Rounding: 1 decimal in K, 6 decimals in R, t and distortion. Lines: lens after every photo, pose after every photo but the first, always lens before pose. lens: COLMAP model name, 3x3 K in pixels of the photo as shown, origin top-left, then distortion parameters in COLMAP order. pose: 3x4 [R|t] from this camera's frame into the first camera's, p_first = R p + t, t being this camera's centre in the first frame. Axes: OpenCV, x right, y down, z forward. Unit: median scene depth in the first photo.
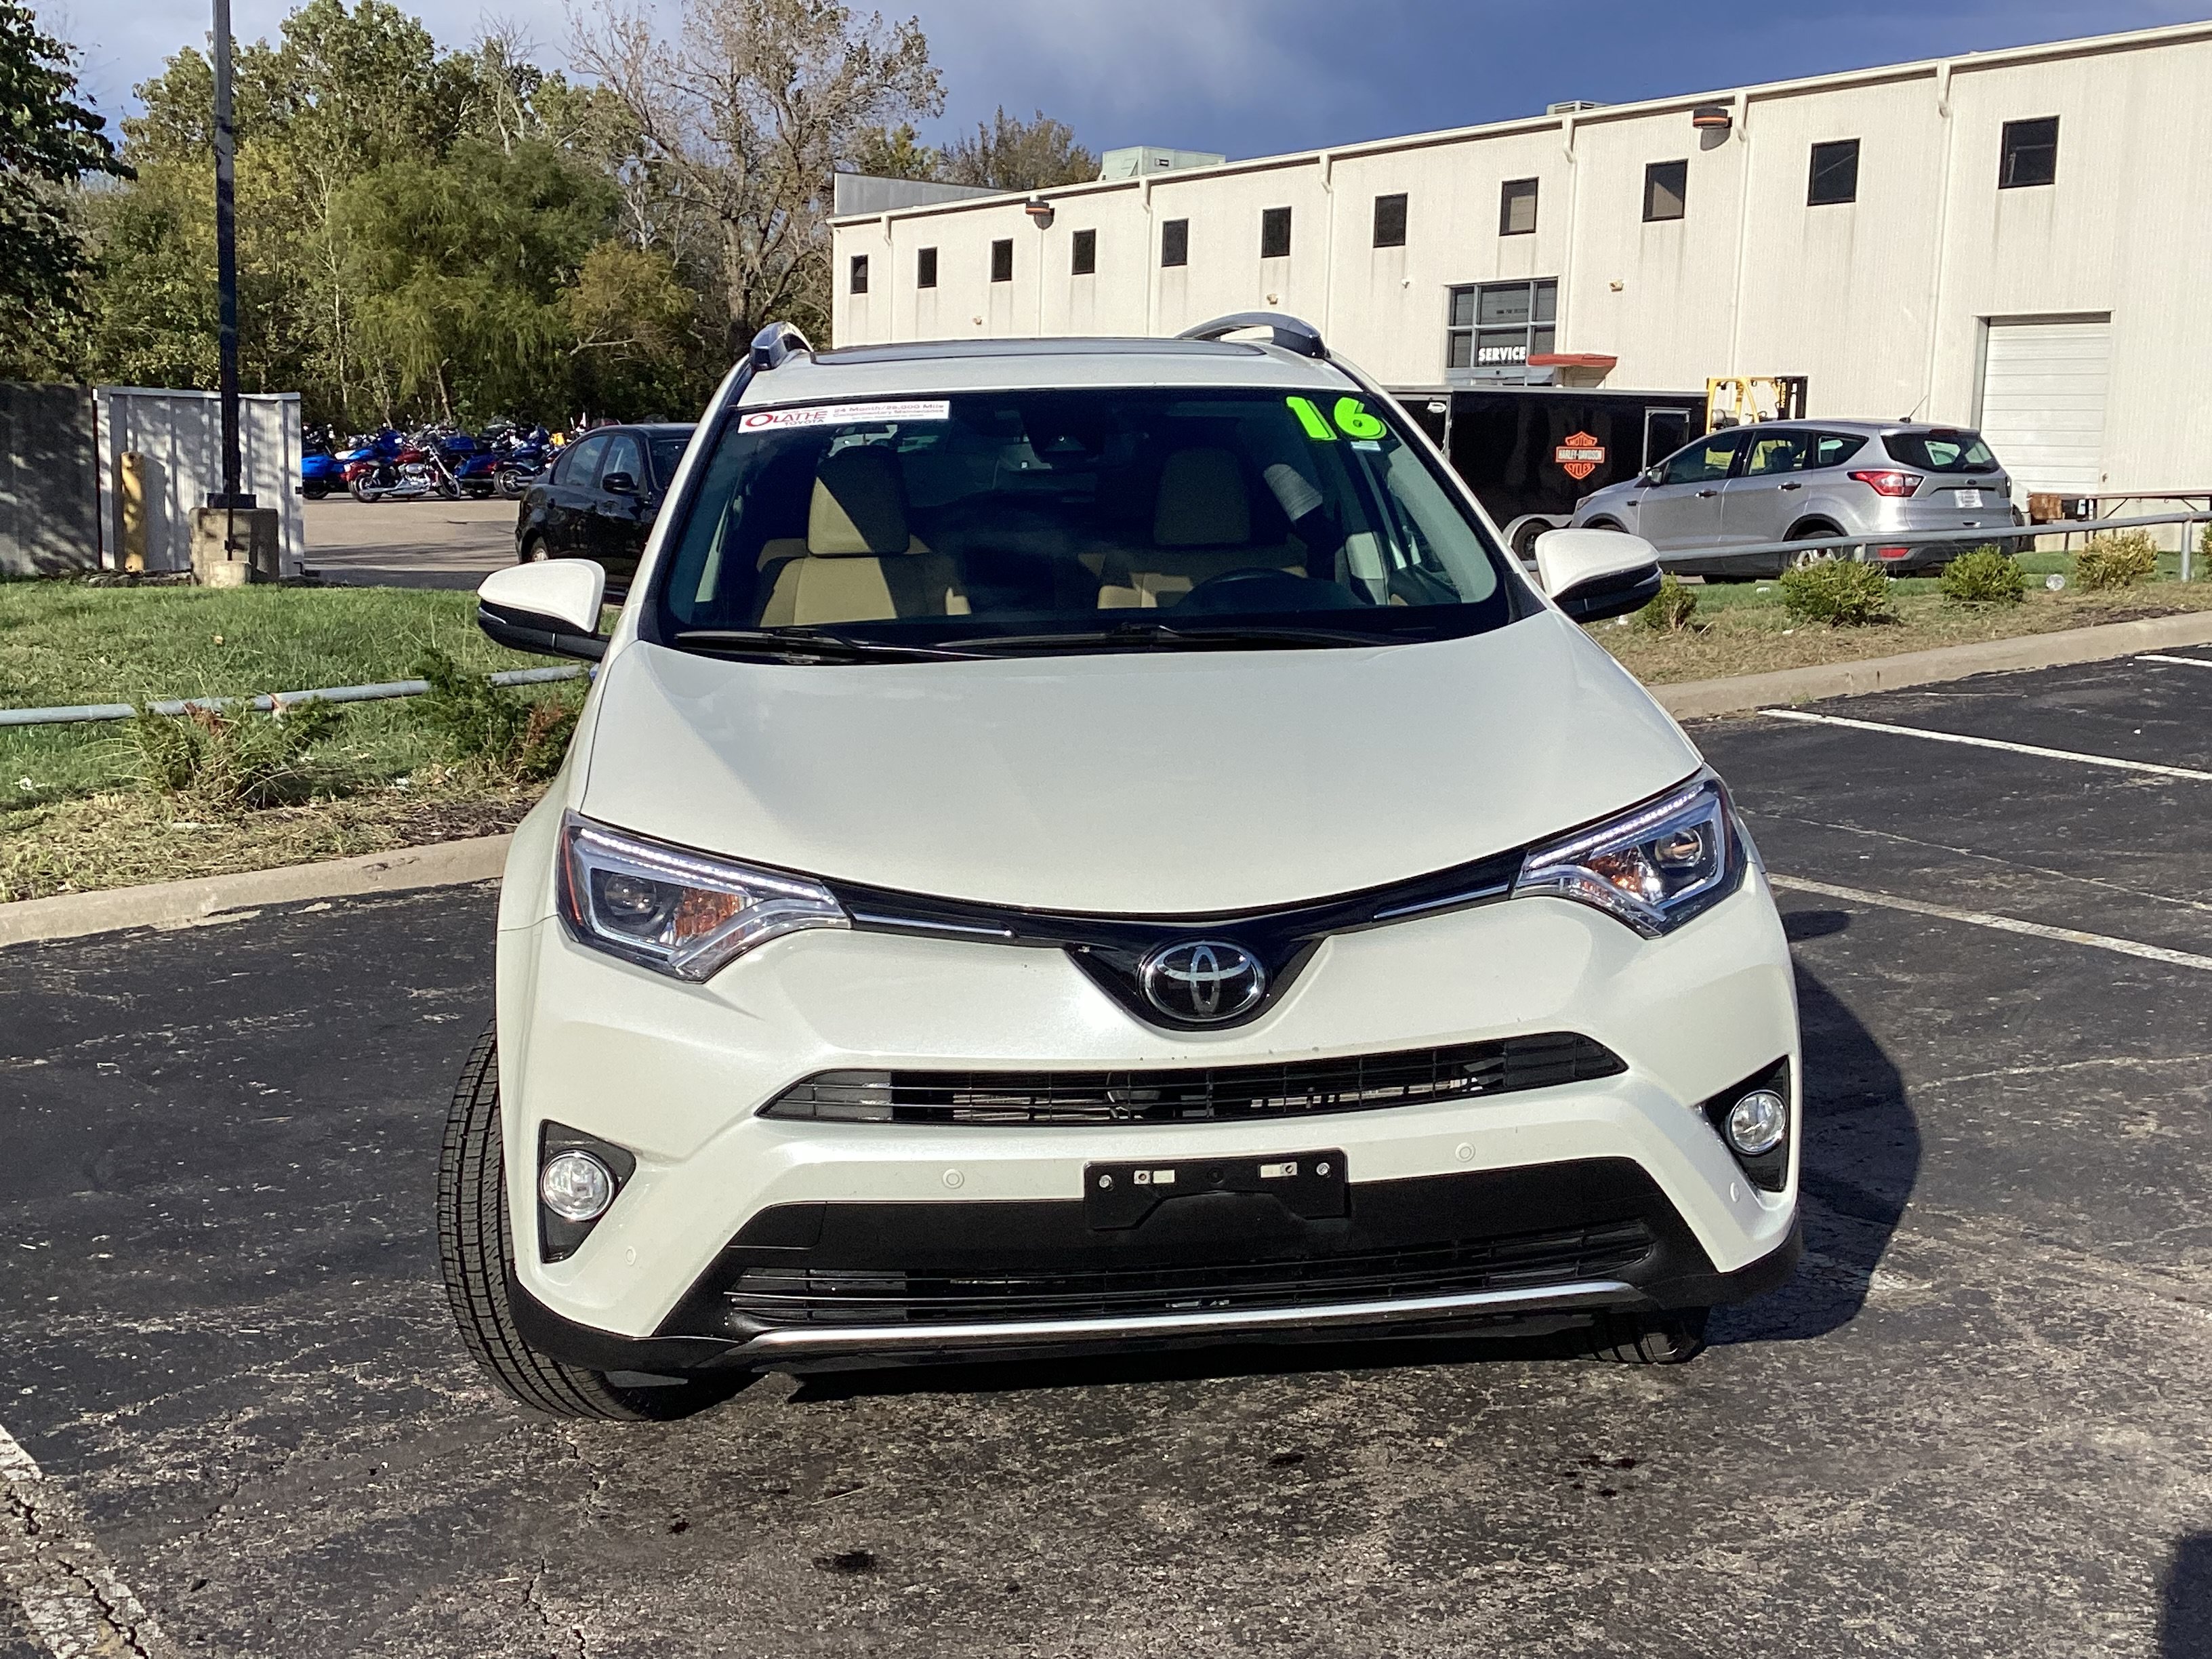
lens RADIAL K [[2600.6, 0, 1106.0], [0, 2600.6, 829.5], [0, 0, 1]] dist [0.122335, -0.252749]
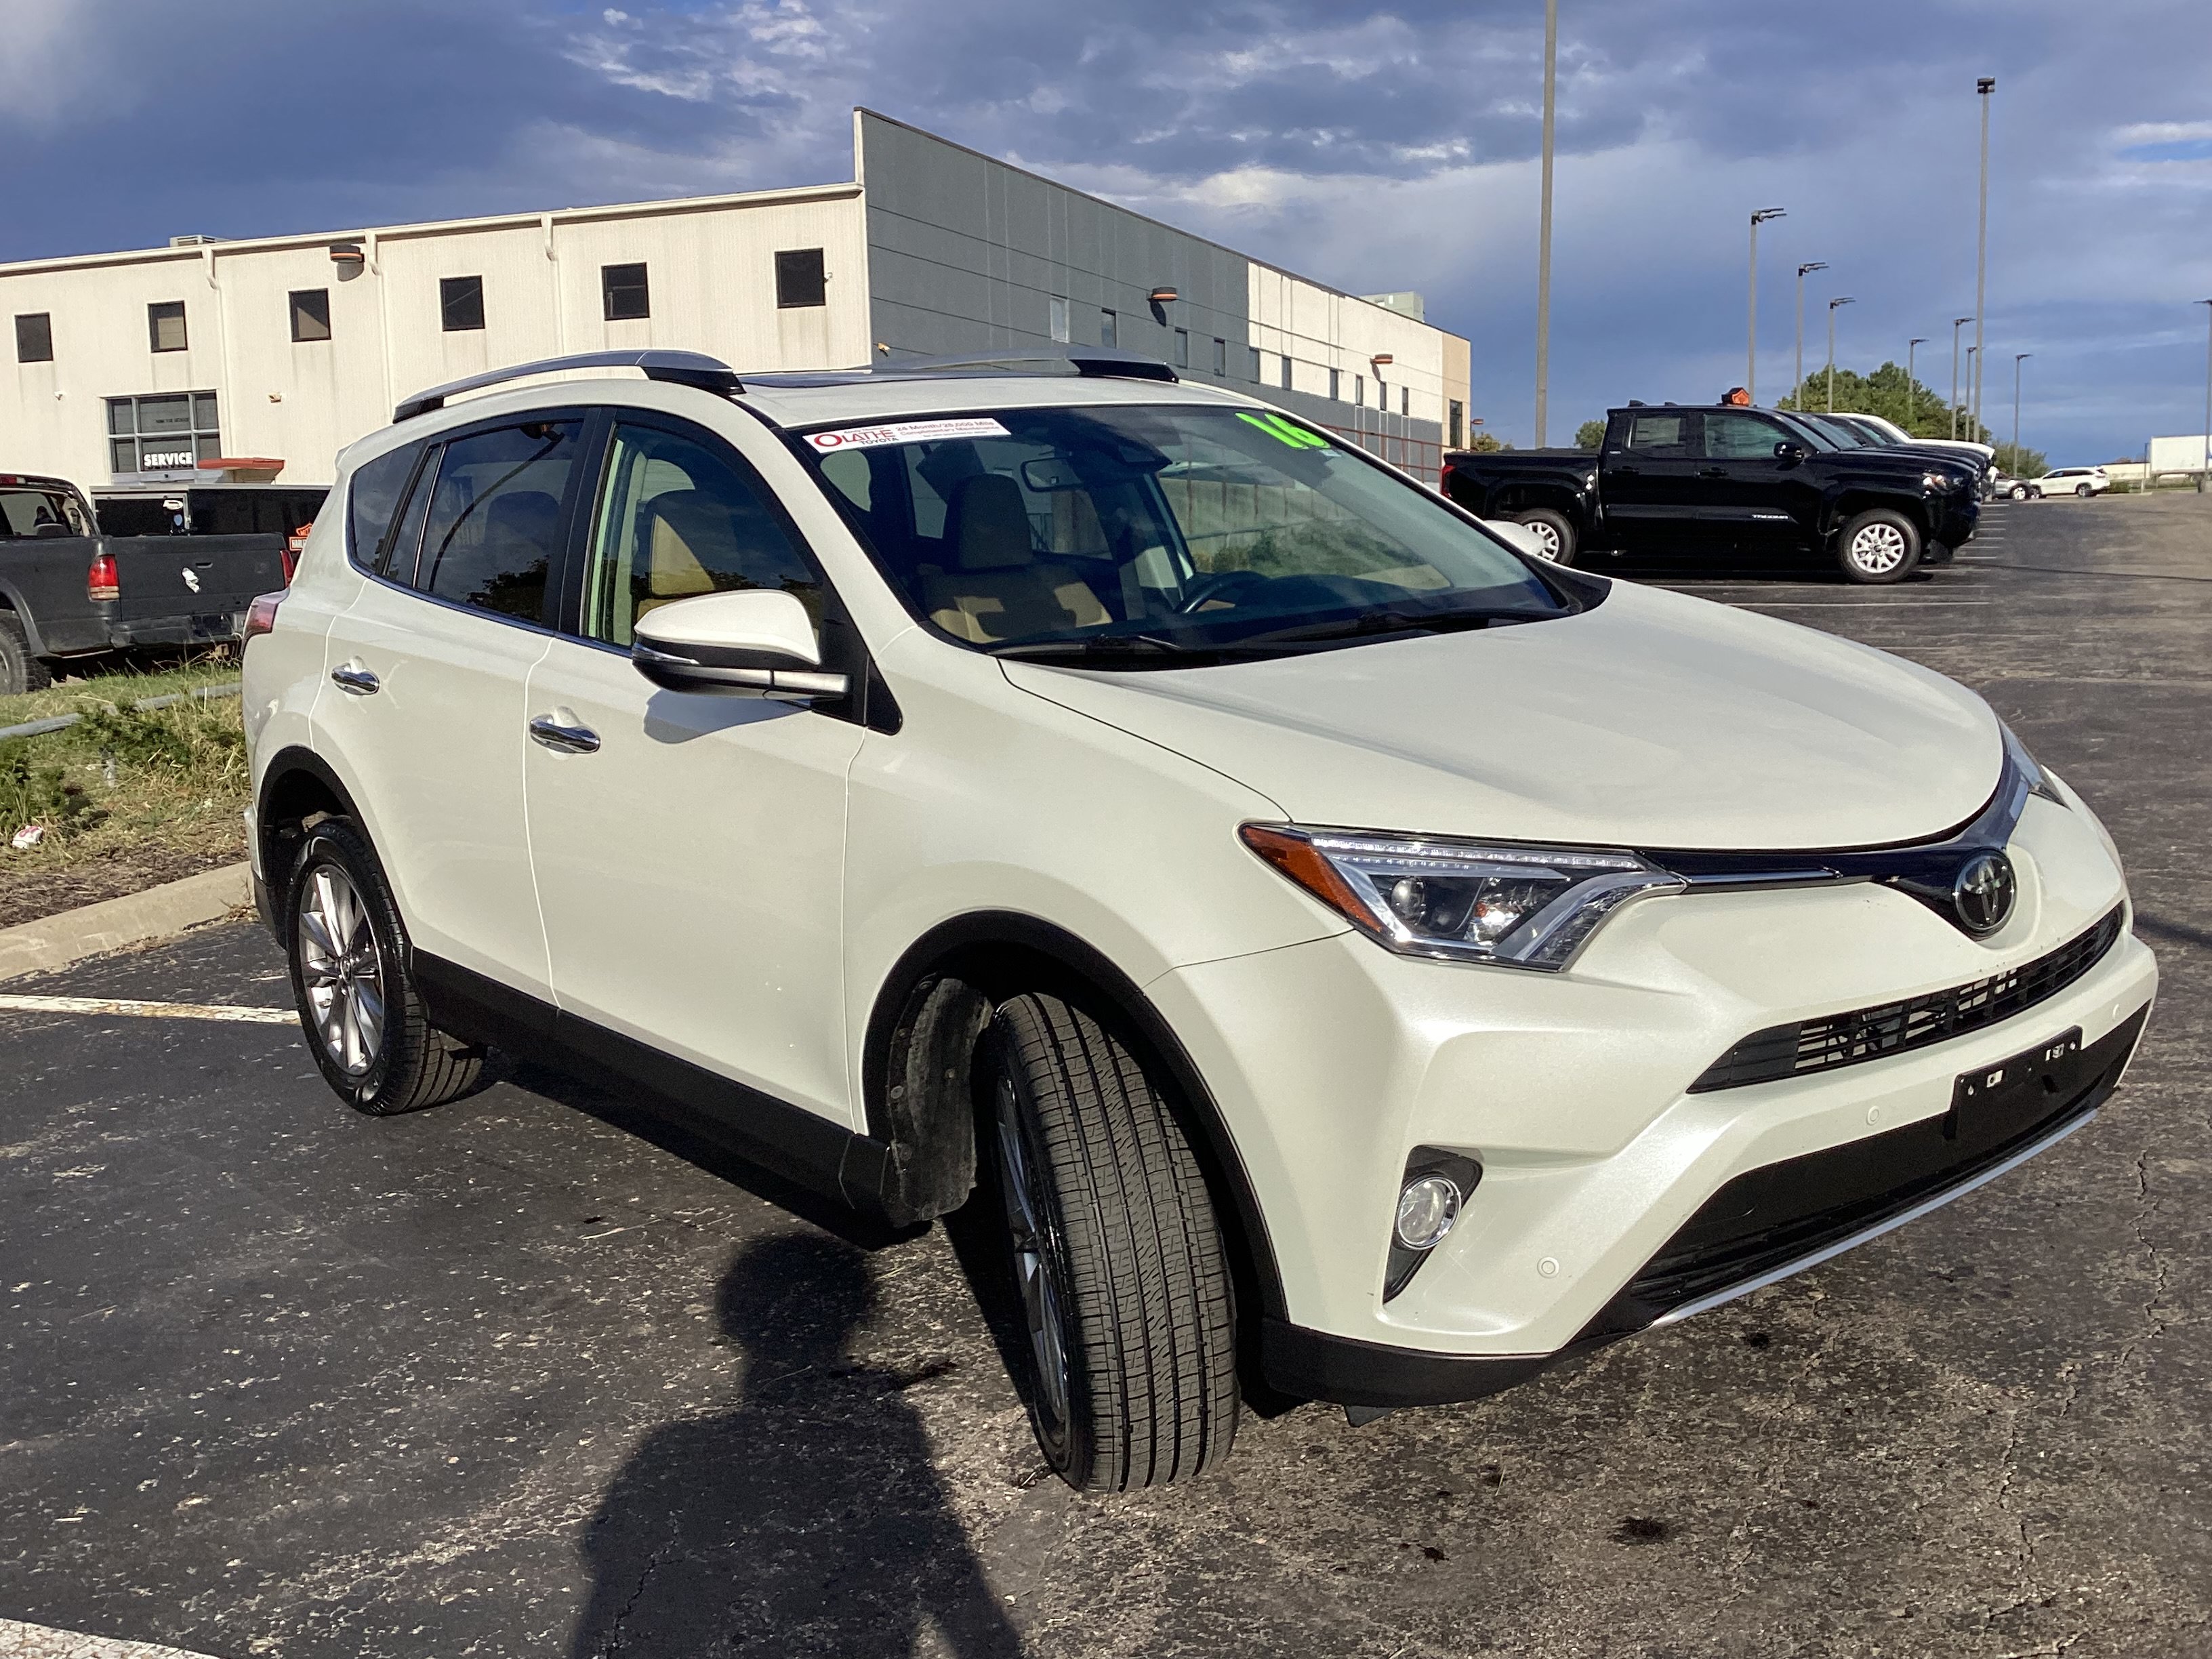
lens RADIAL K [[2150.5, 0, 1112.3], [0, 2150.5, 825.3], [0, 0, 1]] dist [0.096831, -0.182318]
pose [[0.825409, -0.114713, 0.552758, -0.049926], [0.122137, 0.992234, 0.023535, -0.002327], [-0.551165, 0.048086, 0.833010, 0.029402]]
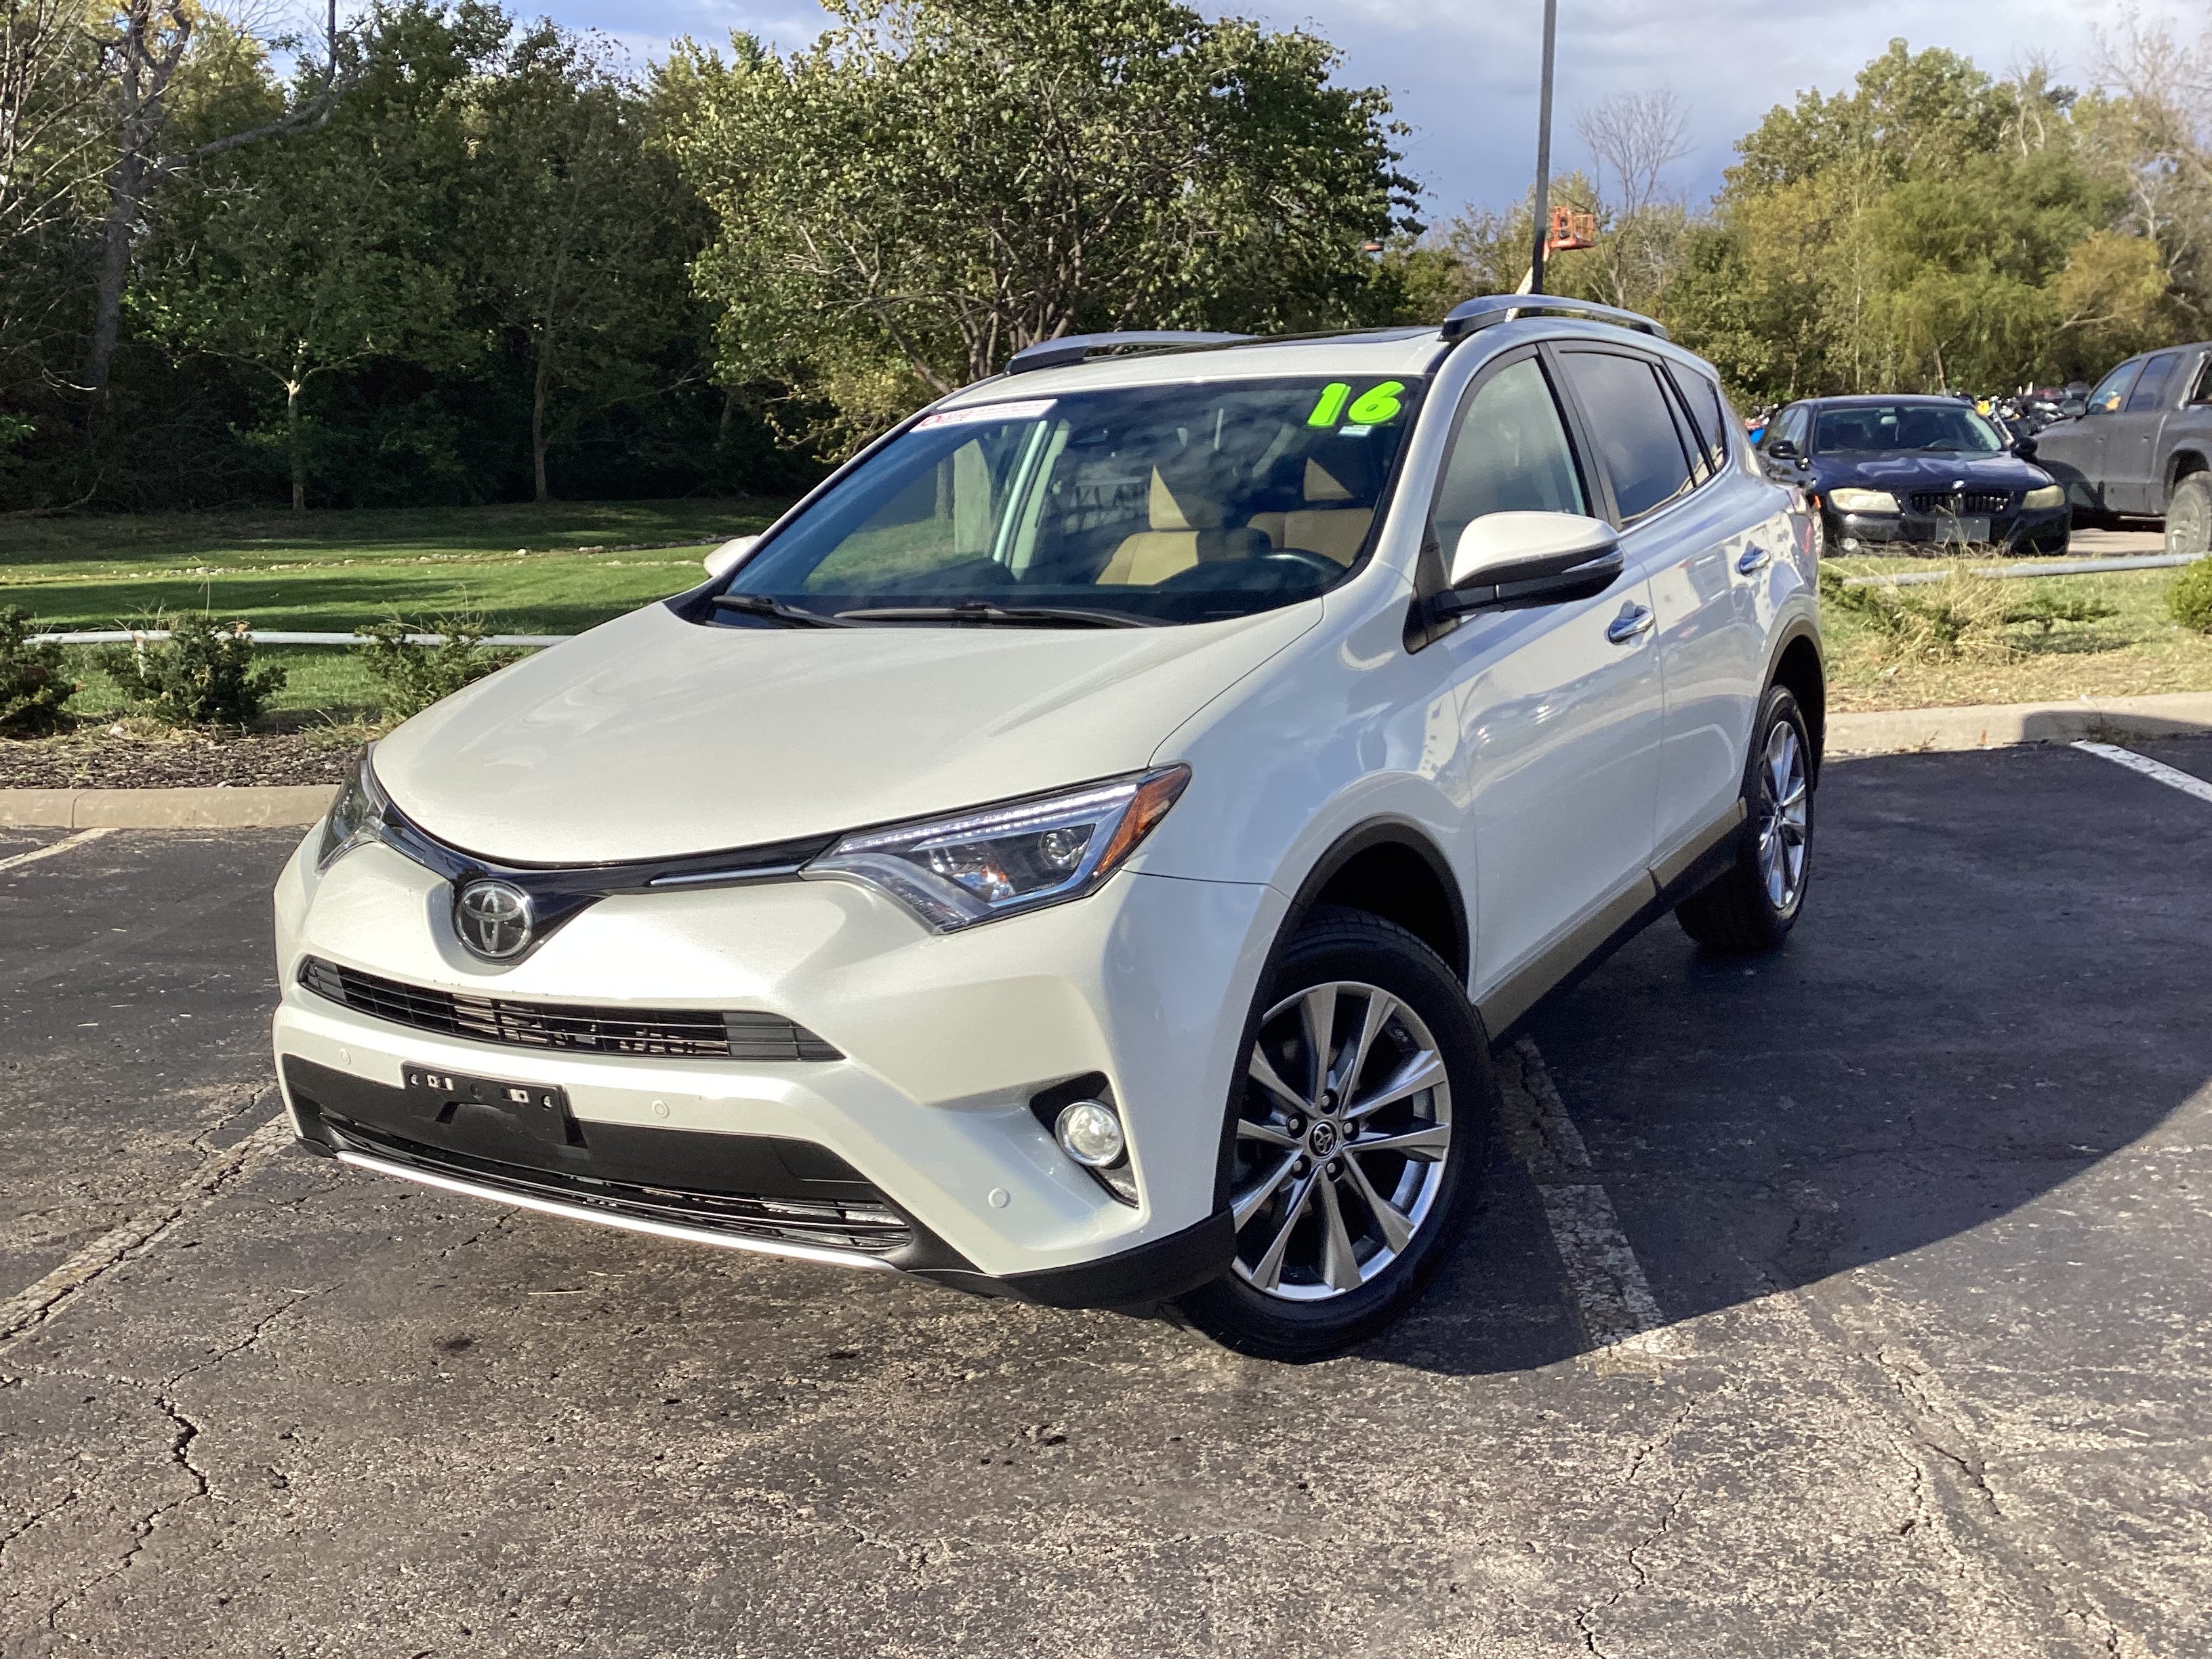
lens RADIAL K [[2008.6, 0, 1106.0], [0, 2008.6, 829.5], [0, 0, 1]] dist [0.089069, -0.146717]
pose [[0.792472, 0.097553, -0.602056, 0.051575], [-0.064519, 0.994996, 0.076297, -0.004449], [0.606486, -0.021619, 0.794800, 0.030159]]
